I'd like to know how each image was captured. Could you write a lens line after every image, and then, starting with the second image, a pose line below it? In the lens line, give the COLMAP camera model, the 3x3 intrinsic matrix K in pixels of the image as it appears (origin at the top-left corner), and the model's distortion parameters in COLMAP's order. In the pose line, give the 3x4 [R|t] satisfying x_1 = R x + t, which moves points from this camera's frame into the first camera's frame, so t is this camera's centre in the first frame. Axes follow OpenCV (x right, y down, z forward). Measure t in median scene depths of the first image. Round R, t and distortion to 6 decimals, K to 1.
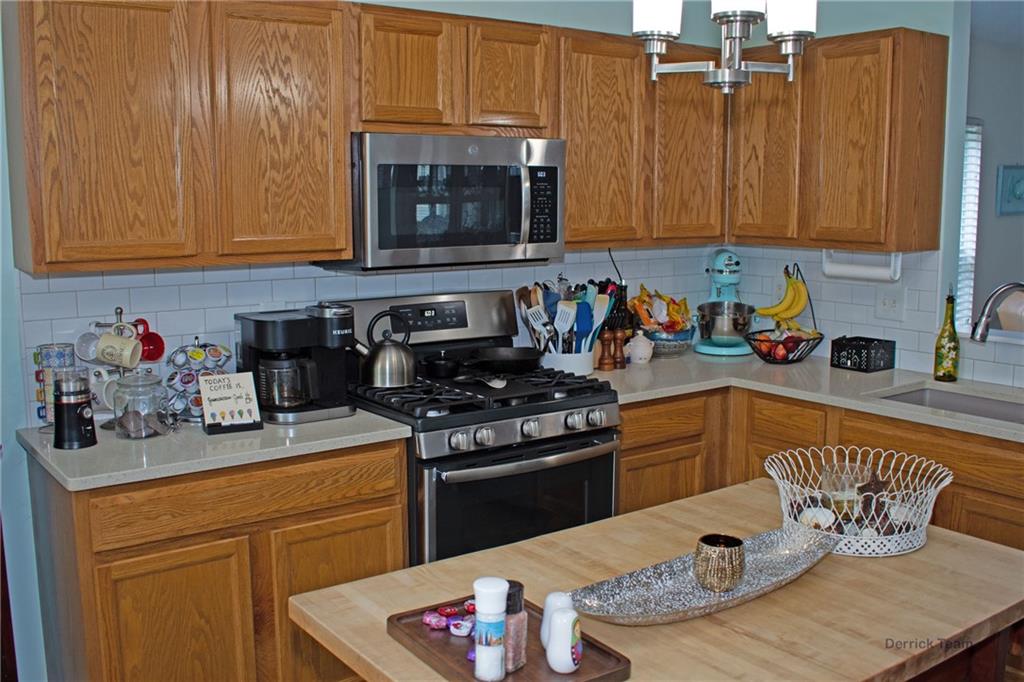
lens RADIAL K [[1006.3, 0, 512.7], [0, 1006.3, 348.9], [0, 0, 1]] dist [-0.098113, 0.015911]
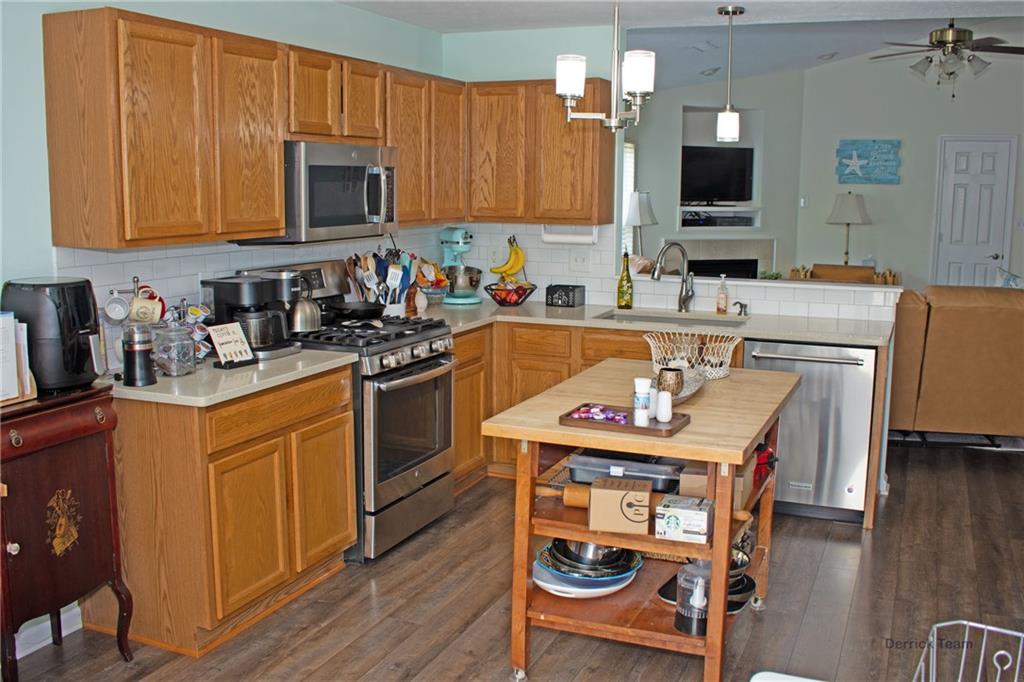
lens RADIAL K [[1006.3, 0, 512.7], [0, 1006.3, 348.9], [0, 0, 1]] dist [-0.098113, 0.015911]
pose [[0.861251, -0.075145, 0.502594, -0.507419], [0.069156, 0.997137, 0.030579, 0.035406], [-0.503453, 0.008421, 0.863982, -0.260368]]
